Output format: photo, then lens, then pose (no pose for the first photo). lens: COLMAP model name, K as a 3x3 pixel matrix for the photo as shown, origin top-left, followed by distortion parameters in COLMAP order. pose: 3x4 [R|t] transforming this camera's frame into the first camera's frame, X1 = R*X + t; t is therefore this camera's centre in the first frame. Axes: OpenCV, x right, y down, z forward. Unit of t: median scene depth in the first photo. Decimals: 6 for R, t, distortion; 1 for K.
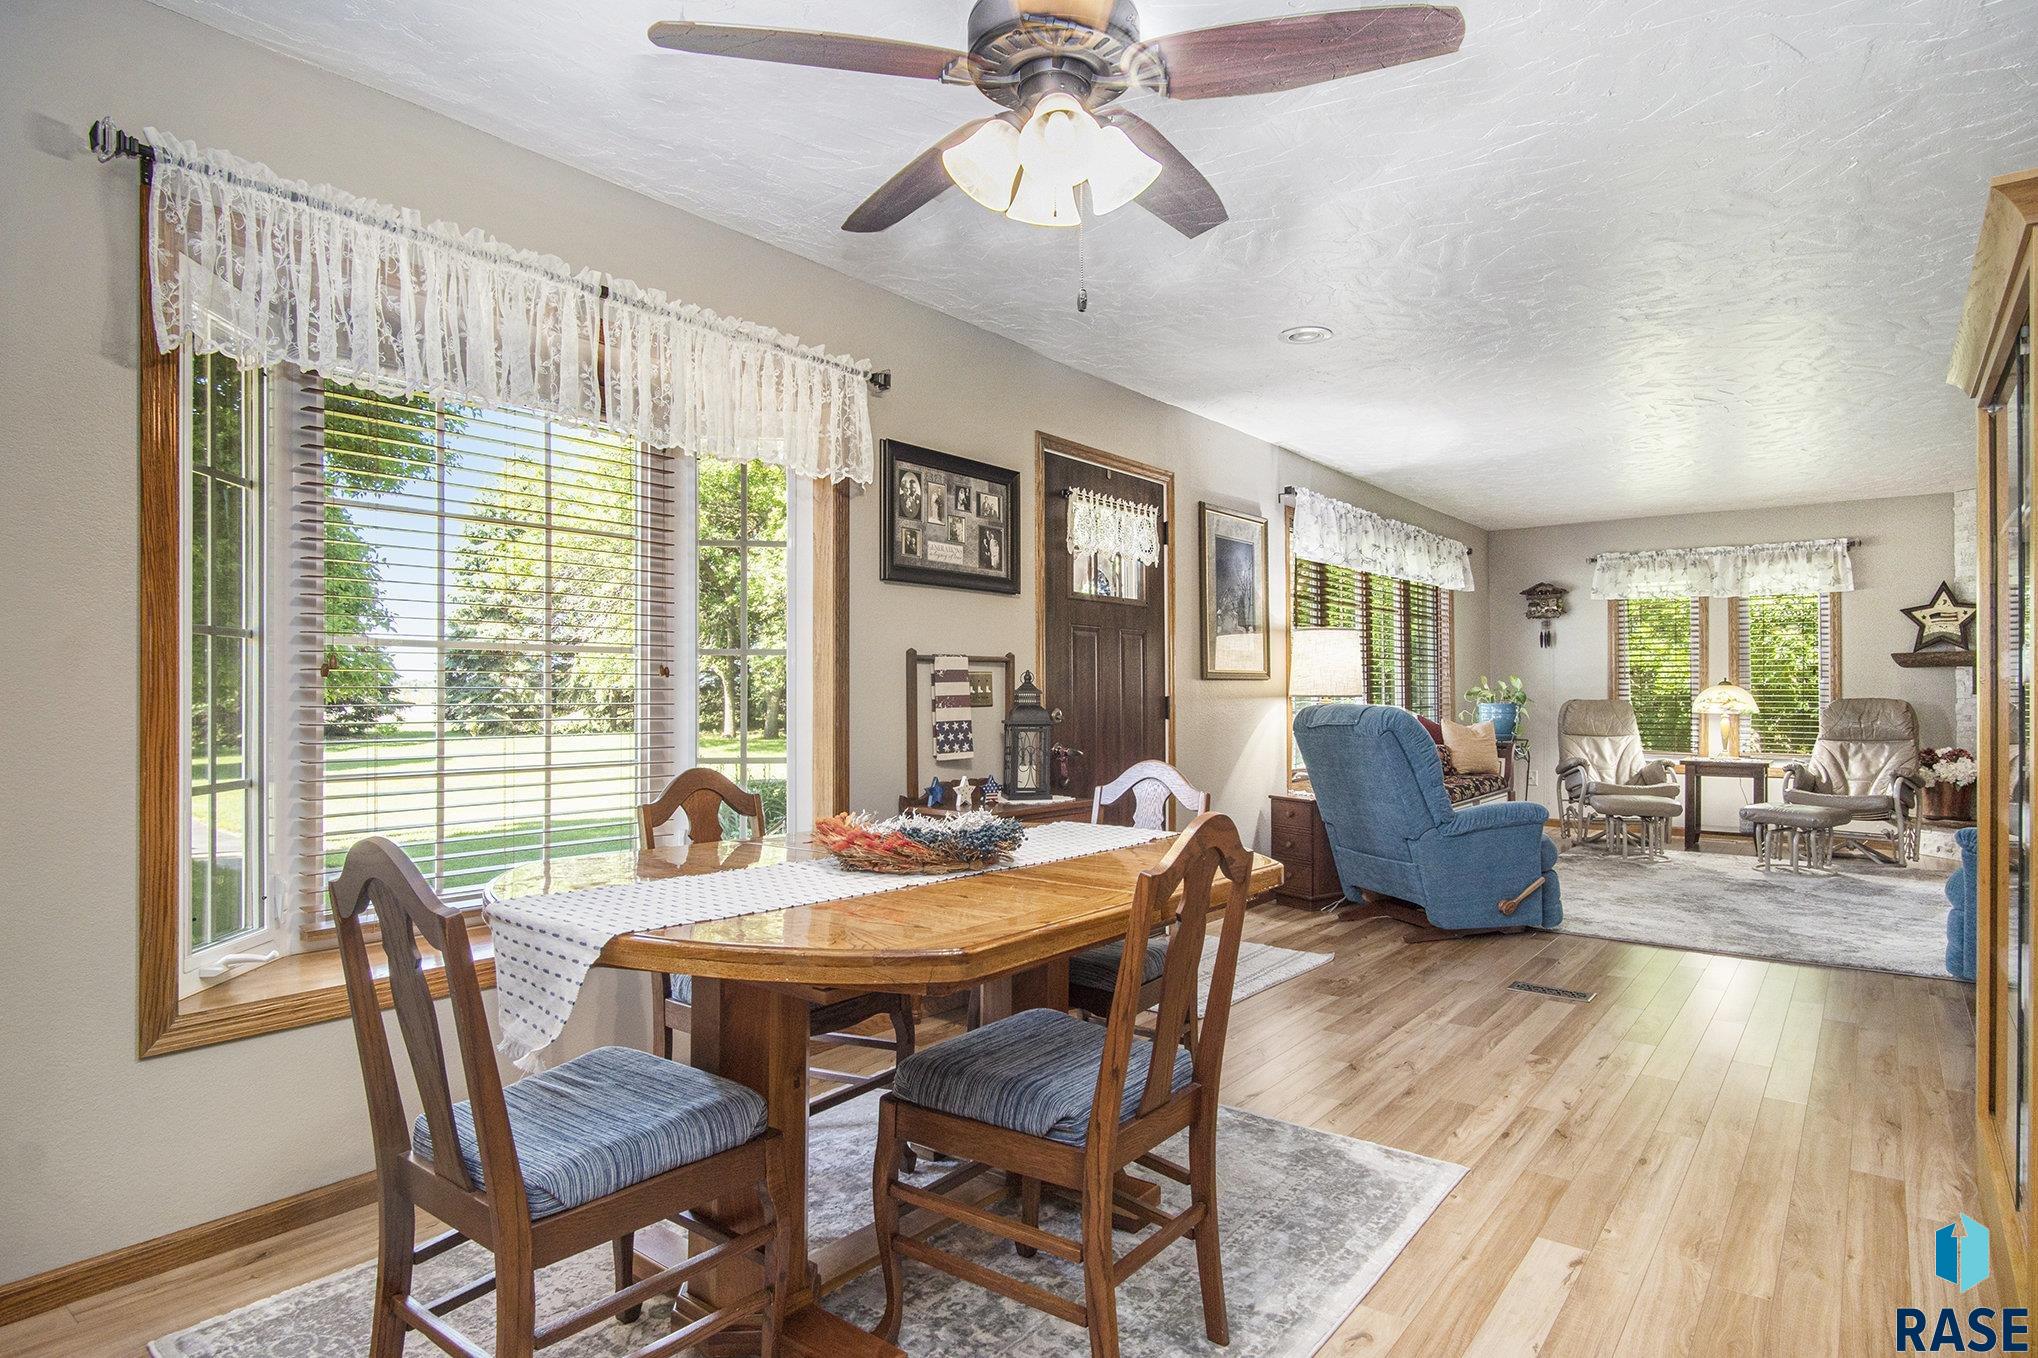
lens RADIAL K [[1095.1, 0, 1028.5], [0, 1095.1, 683.2], [0, 0, 1]] dist [-0.018804, 0.001360]
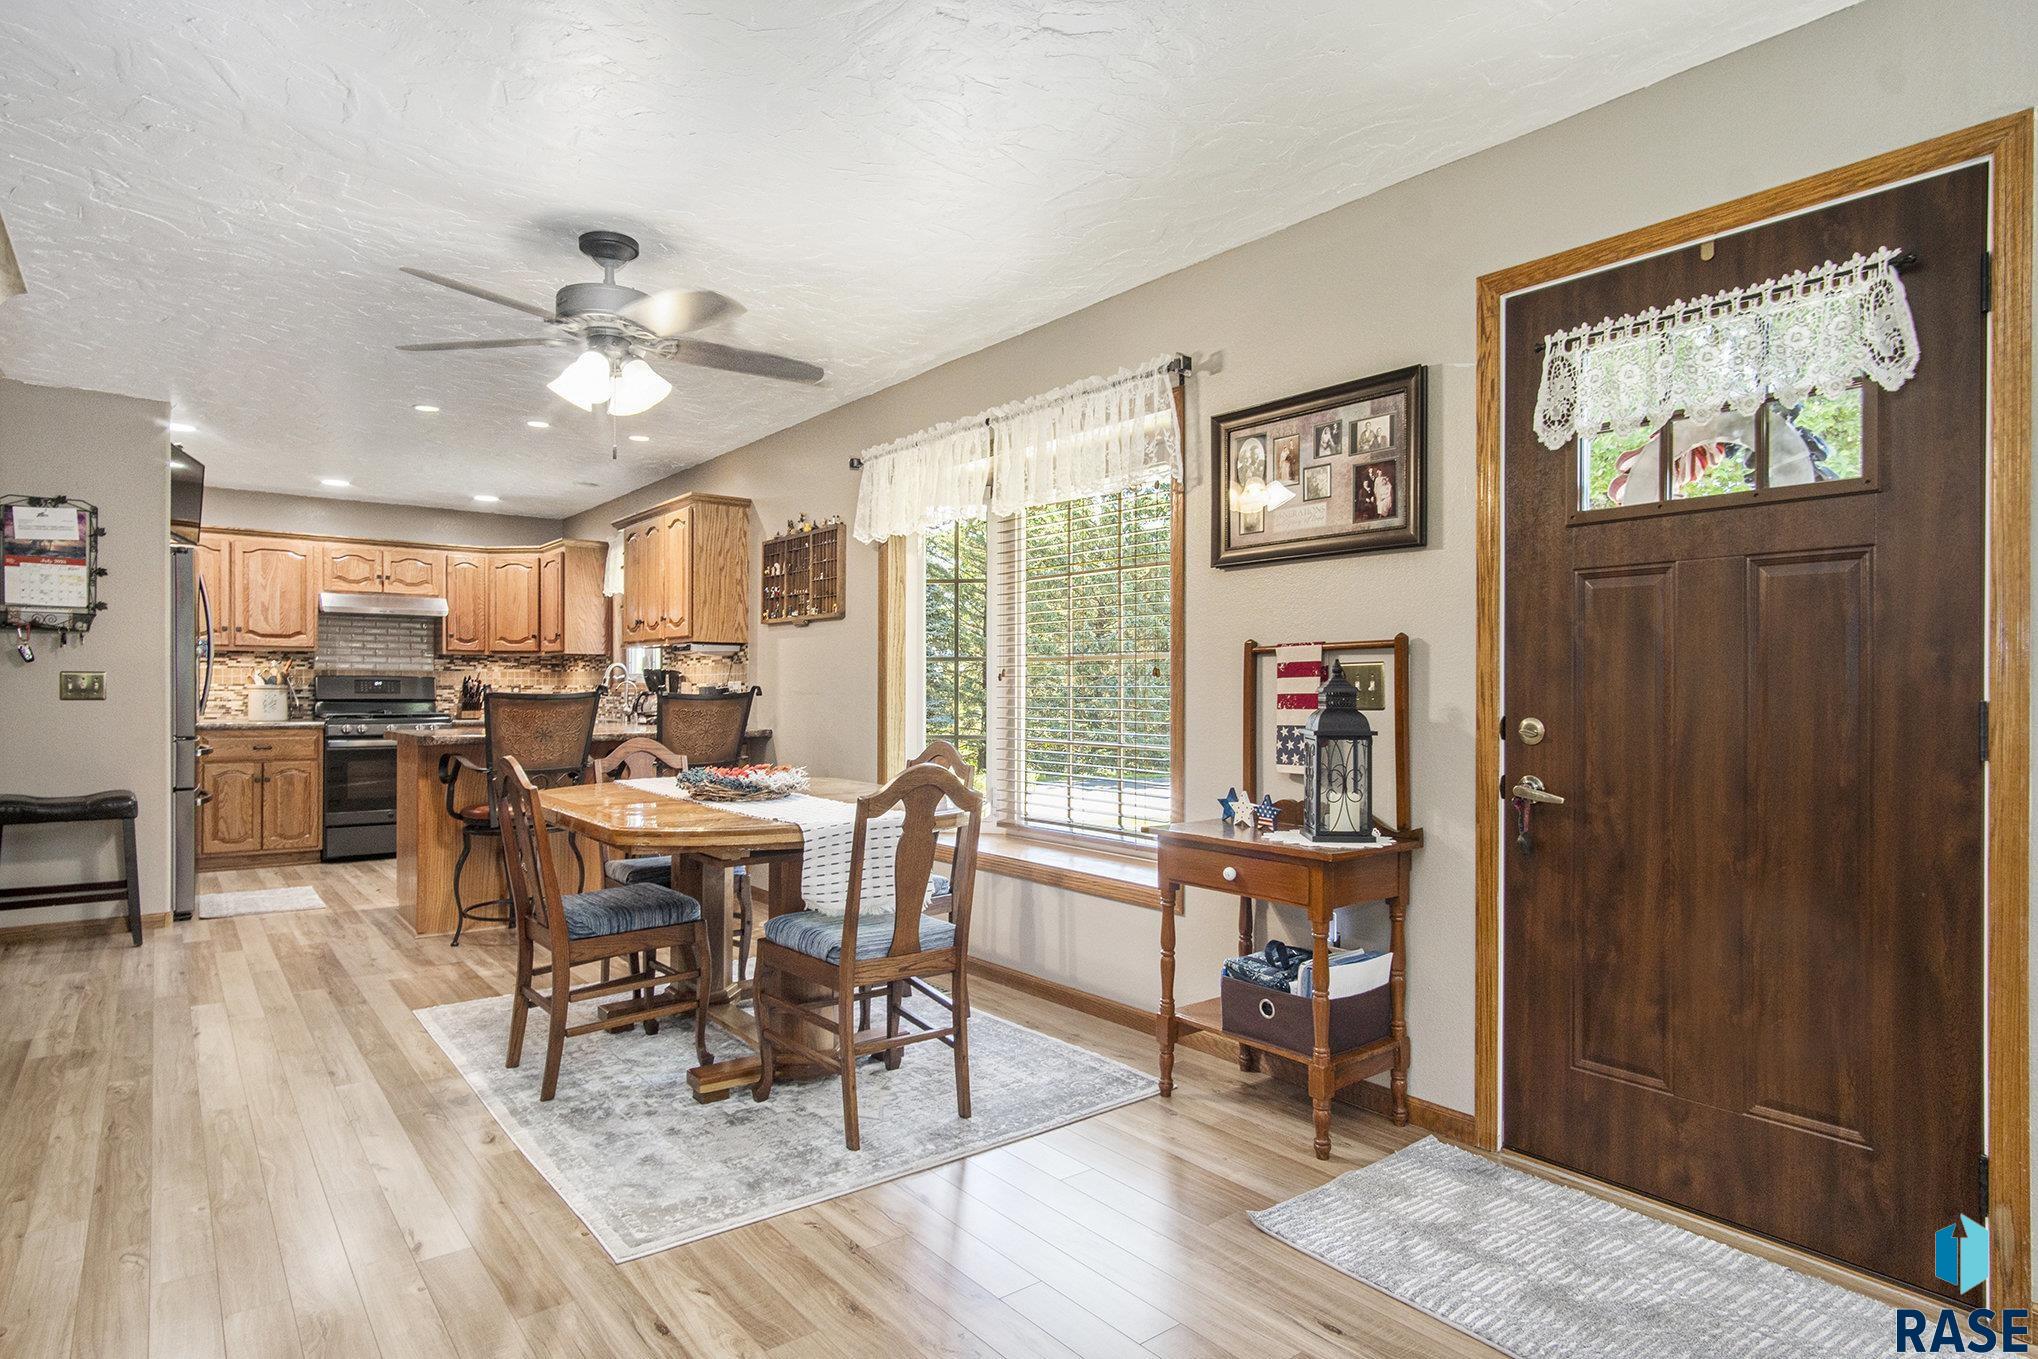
lens RADIAL K [[1095.1, 0, 1029.0], [0, 1095.1, 688.0], [0, 0, 1]] dist [-0.018804, 0.001360]
pose [[-0.220572, -0.003840, -0.975363, 0.727473], [0.006069, 0.999967, -0.005310, 0.009493], [0.975352, -0.007091, -0.220541, 0.947450]]
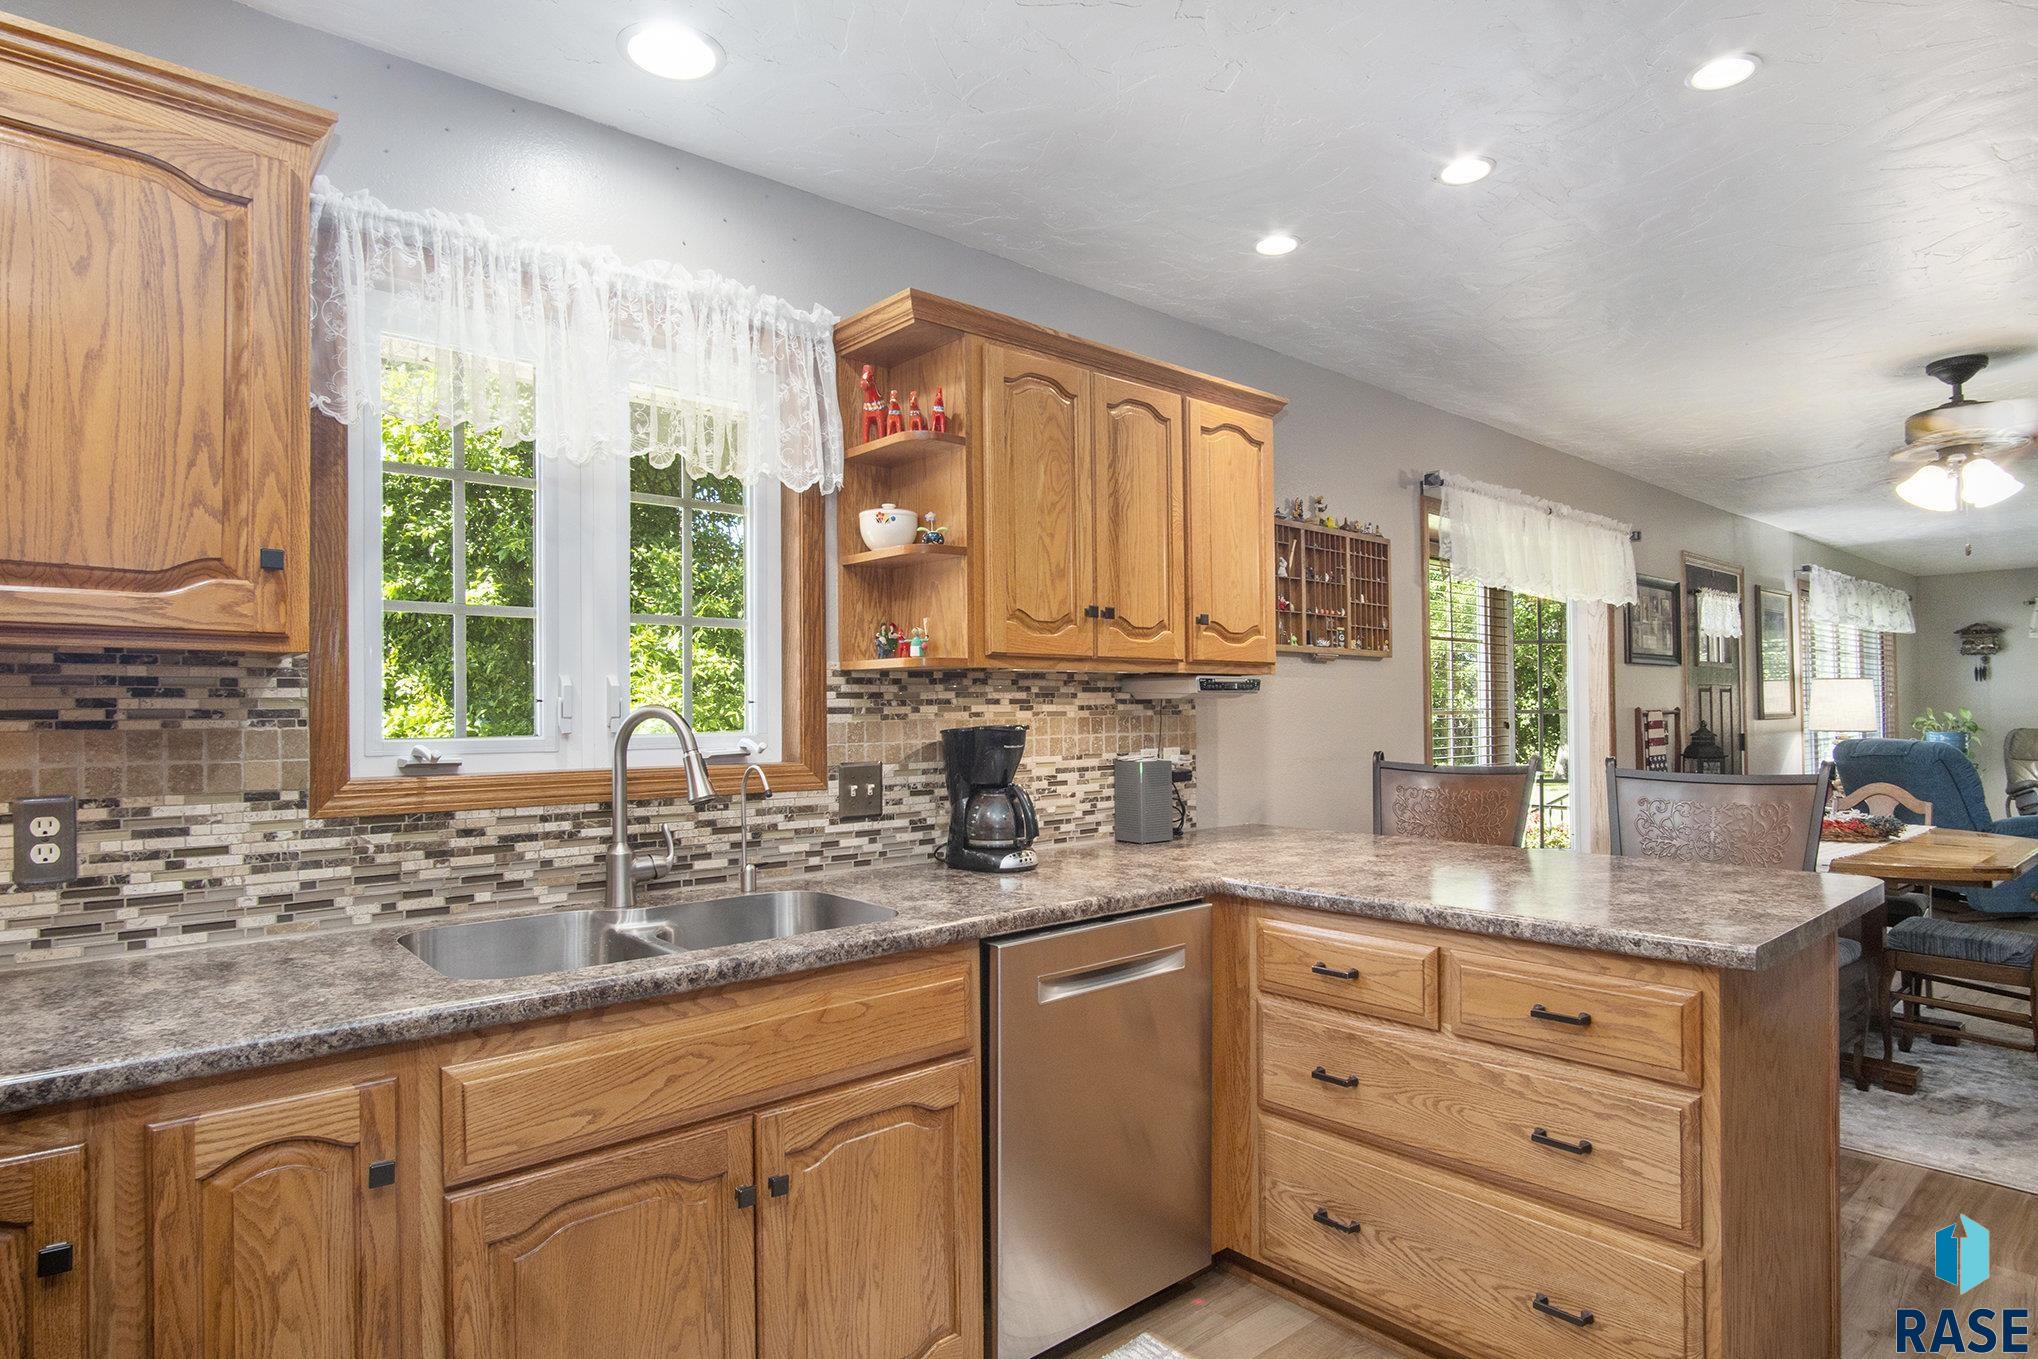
lens RADIAL K [[1095.1, 0, 1020.9], [0, 1095.1, 689.3], [0, 0, 1]] dist [-0.018804, 0.001360]
pose [[0.981822, -0.005998, -0.189711, -0.613239], [0.005018, 0.999971, -0.005646, -0.048538], [0.189739, 0.004592, 0.981824, -0.595930]]
